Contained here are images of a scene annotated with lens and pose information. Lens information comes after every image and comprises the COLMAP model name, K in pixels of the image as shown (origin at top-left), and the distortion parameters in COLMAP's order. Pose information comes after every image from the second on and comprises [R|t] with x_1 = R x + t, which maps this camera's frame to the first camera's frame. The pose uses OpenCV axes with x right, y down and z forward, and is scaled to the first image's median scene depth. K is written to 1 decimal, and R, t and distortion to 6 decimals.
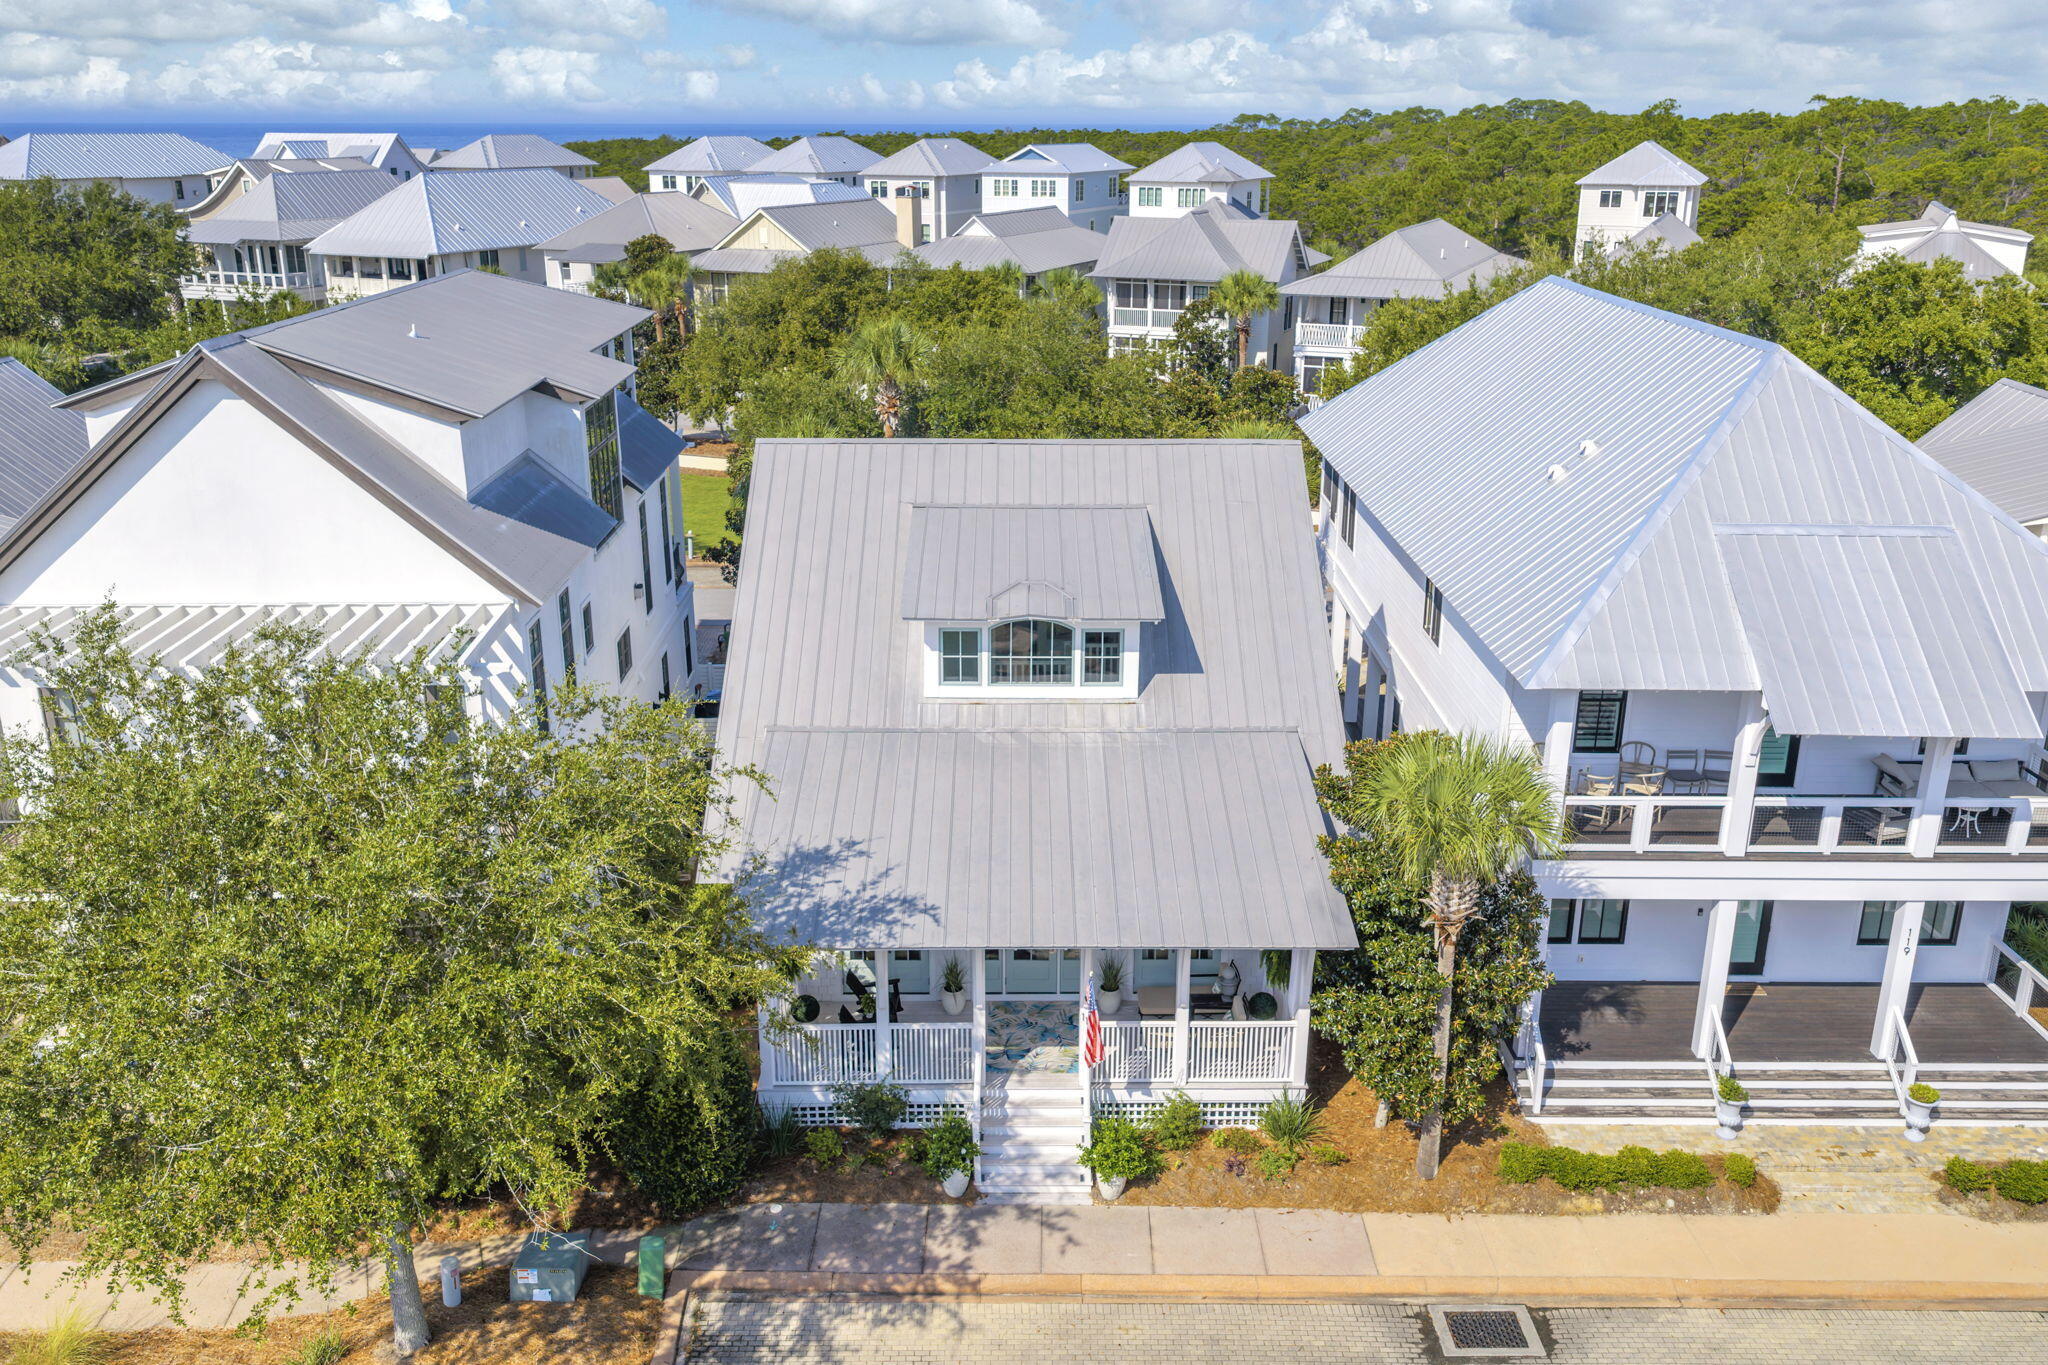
lens RADIAL K [[1701.6, 0, 1024.0], [0, 1701.6, 682.5], [0, 0, 1]] dist [0.005582, 0.005857]
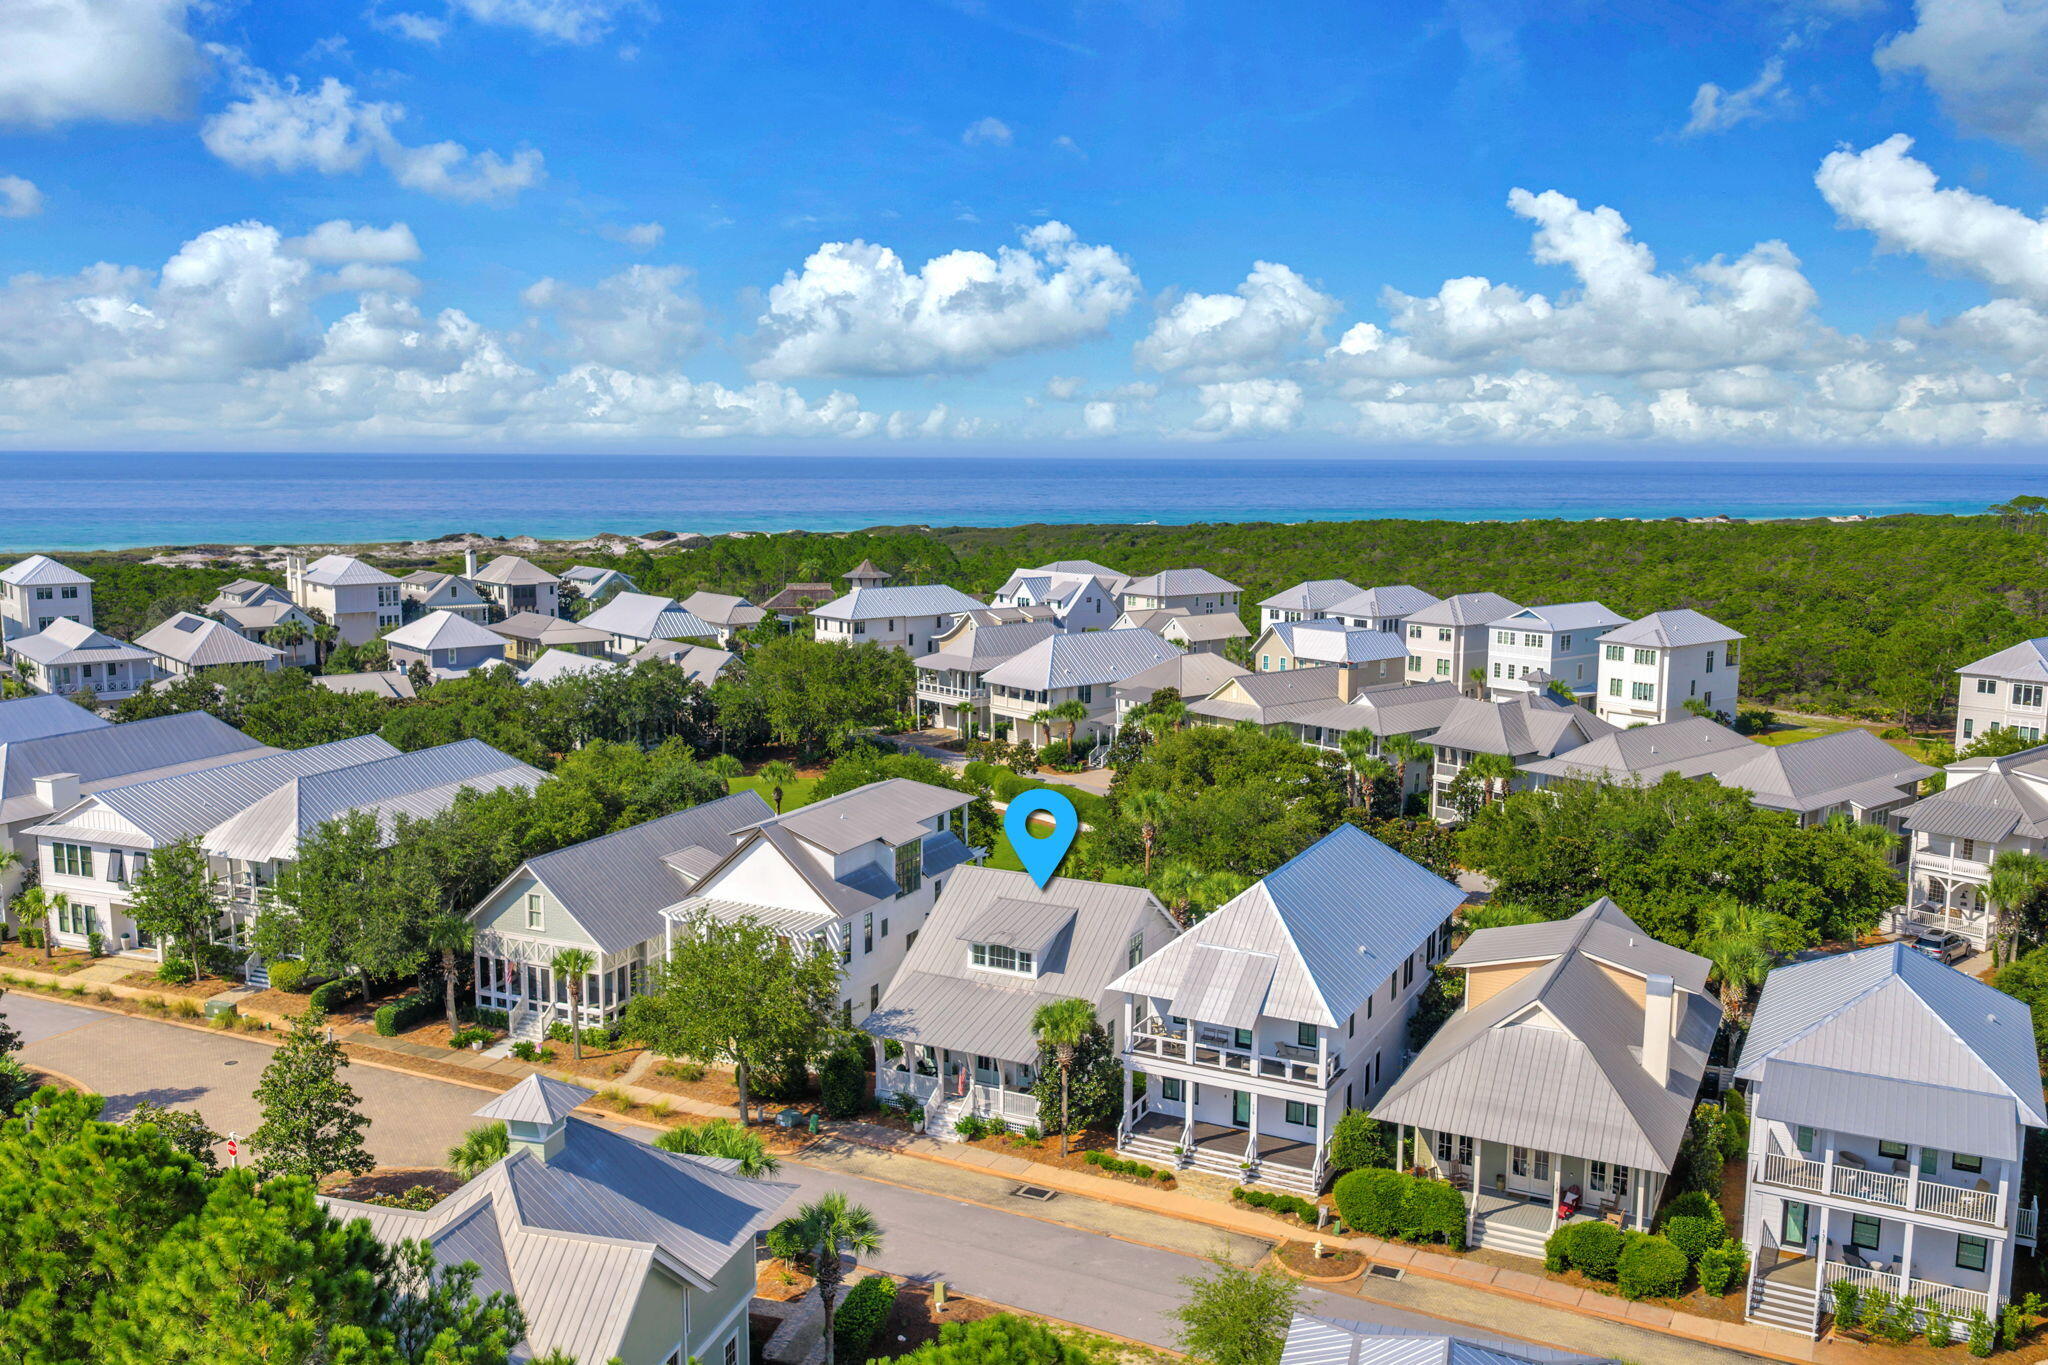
lens RADIAL K [[1701.6, 0, 1024.0], [0, 1701.6, 682.5], [0, 0, 1]] dist [0.005582, 0.005857]
pose [[0.891794, 0.065934, -0.447611, 1.239554], [-0.147075, 0.977841, -0.148984, -0.046896], [0.427870, 0.198695, 0.881730, -1.505980]]
